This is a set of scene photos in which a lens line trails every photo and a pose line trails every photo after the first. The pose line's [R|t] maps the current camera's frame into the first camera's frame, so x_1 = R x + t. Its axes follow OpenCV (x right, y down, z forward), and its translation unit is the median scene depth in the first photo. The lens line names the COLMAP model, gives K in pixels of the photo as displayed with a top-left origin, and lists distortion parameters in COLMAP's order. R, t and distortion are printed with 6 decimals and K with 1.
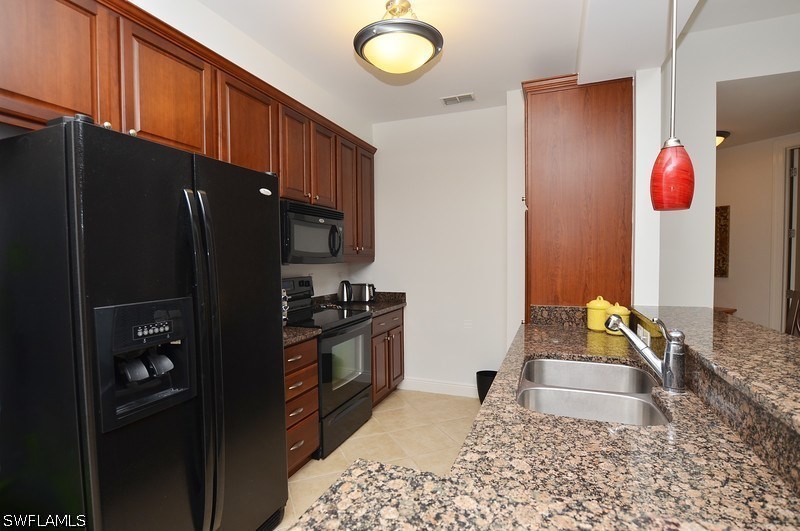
lens RADIAL K [[401.1, 0, 397.8], [0, 401.1, 269.8], [0, 0, 1]] dist [-0.024947, 0.000512]
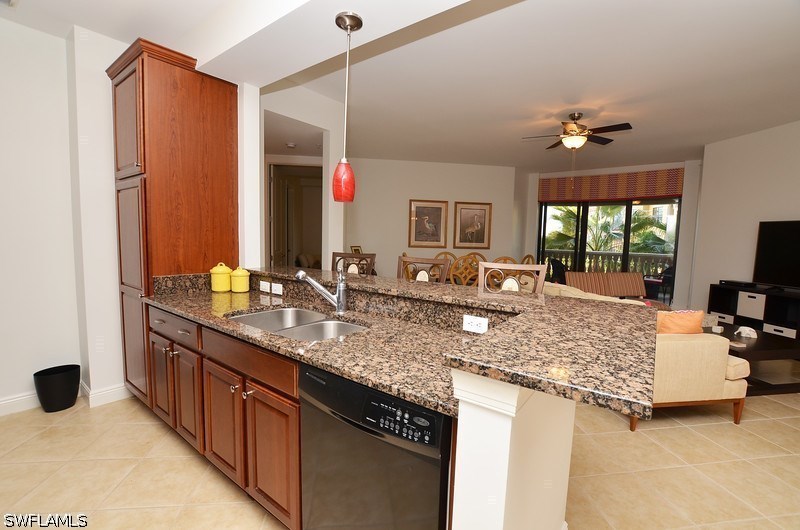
lens RADIAL K [[346.6, 0, 415.3], [0, 346.6, 264.2], [0, 0, 1]] dist [-0.009439, -0.000519]
pose [[0.239189, -0.057021, 0.969297, -0.636522], [0.001726, 0.998298, 0.058301, 0.020705], [-0.970972, -0.012272, 0.238880, 0.353361]]
